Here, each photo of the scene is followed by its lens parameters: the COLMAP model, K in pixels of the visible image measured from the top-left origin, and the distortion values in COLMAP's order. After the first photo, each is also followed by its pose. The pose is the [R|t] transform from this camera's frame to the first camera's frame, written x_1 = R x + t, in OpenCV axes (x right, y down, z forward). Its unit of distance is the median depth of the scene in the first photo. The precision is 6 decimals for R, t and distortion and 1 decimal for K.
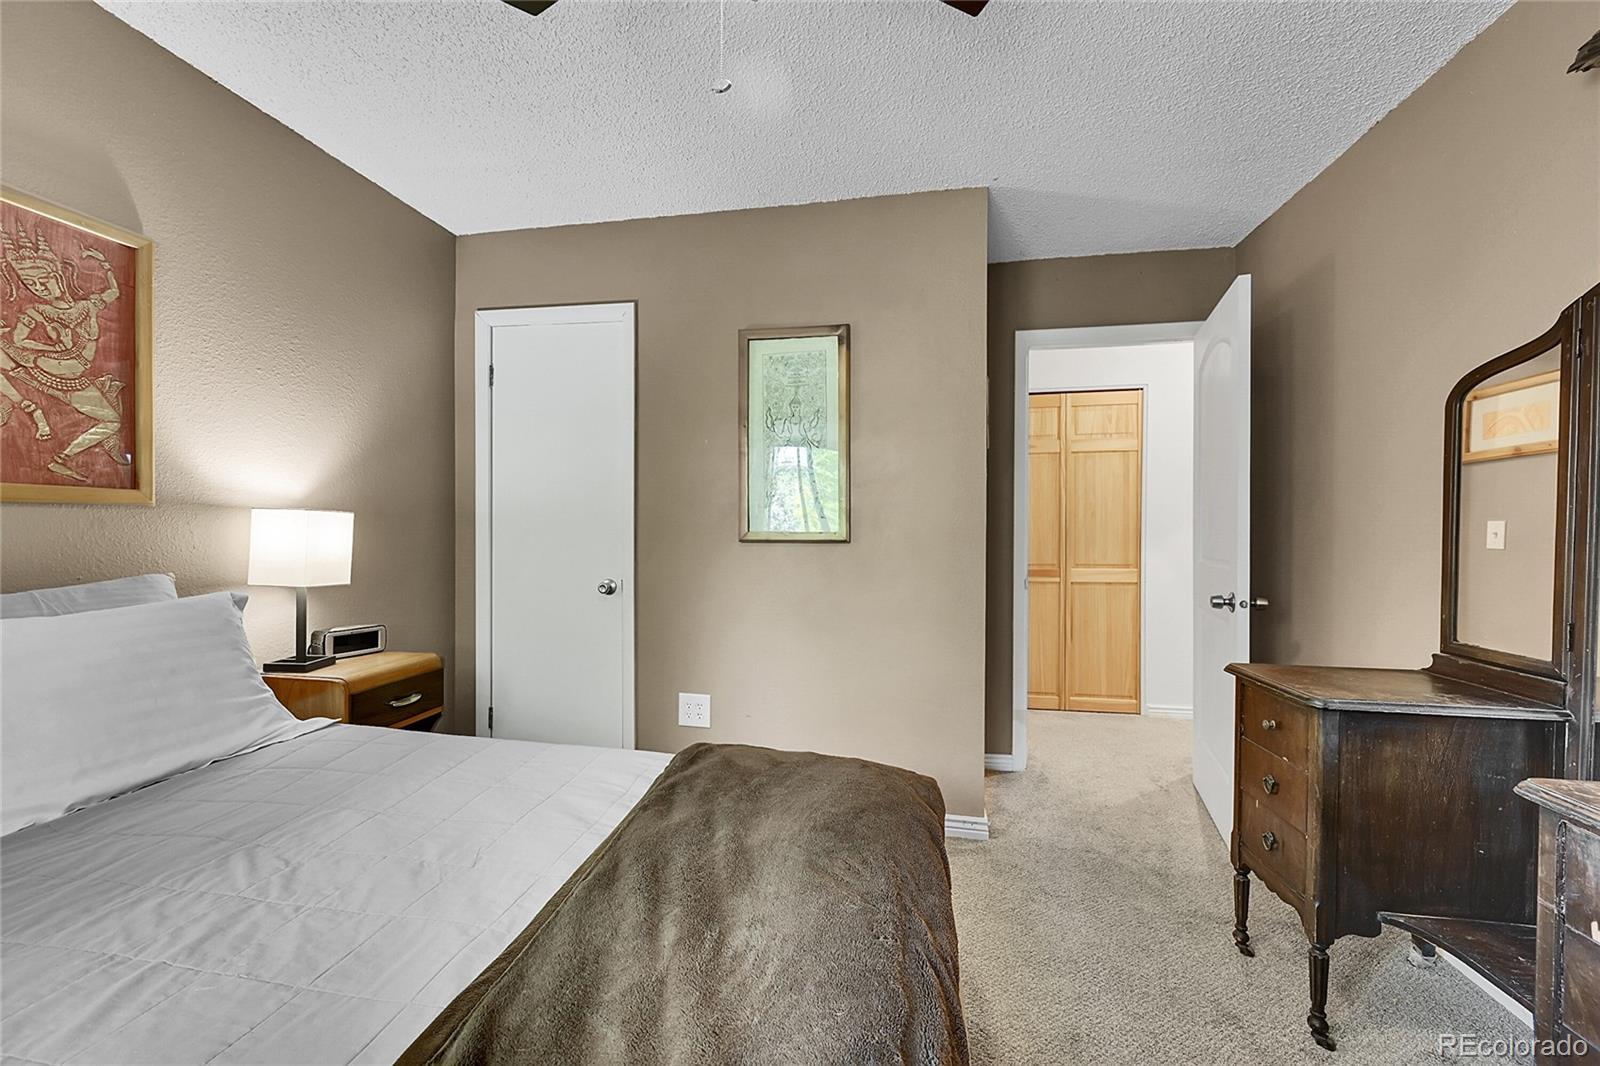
lens RADIAL K [[629.9, 0, 796.7], [0, 629.9, 535.1], [0, 0, 1]] dist [-0.001404, 0.000834]
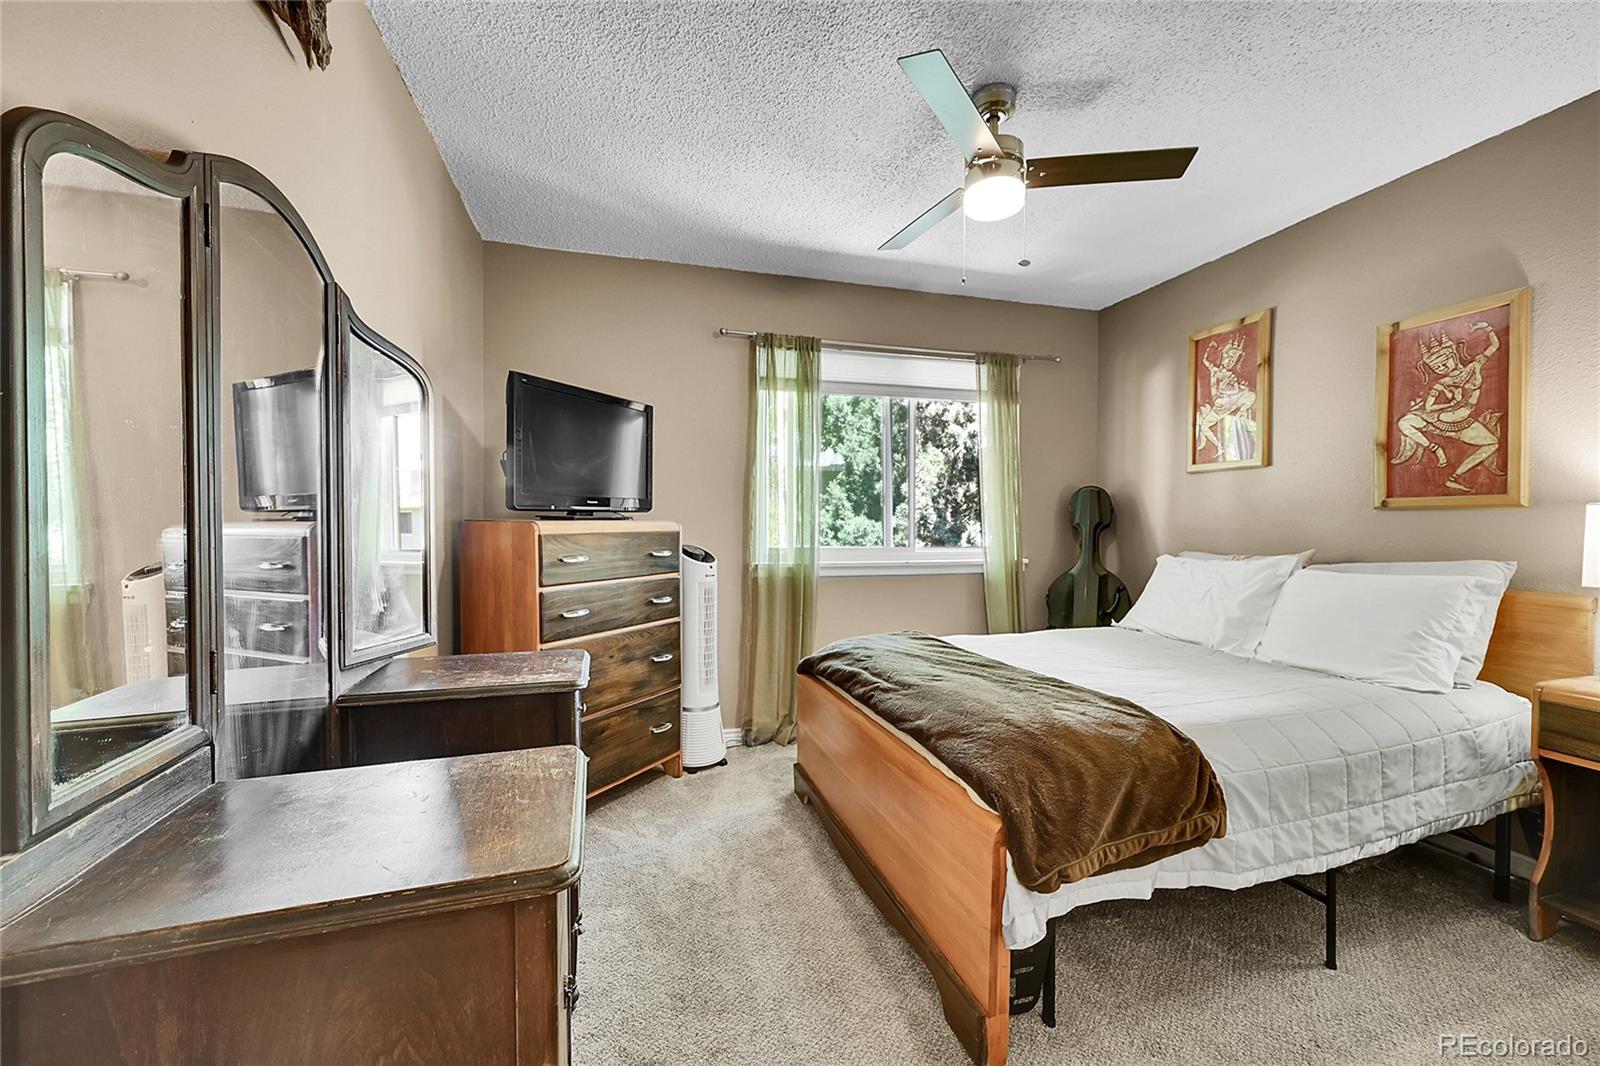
lens RADIAL K [[629.9, 0, 800.3], [0, 629.9, 533.5], [0, 0, 1]] dist [-0.001404, 0.000834]
pose [[-0.899821, 0.006825, -0.436207, 0.842691], [-0.004418, 0.999684, 0.024755, -0.019020], [0.436238, 0.024202, -0.899506, 1.630317]]
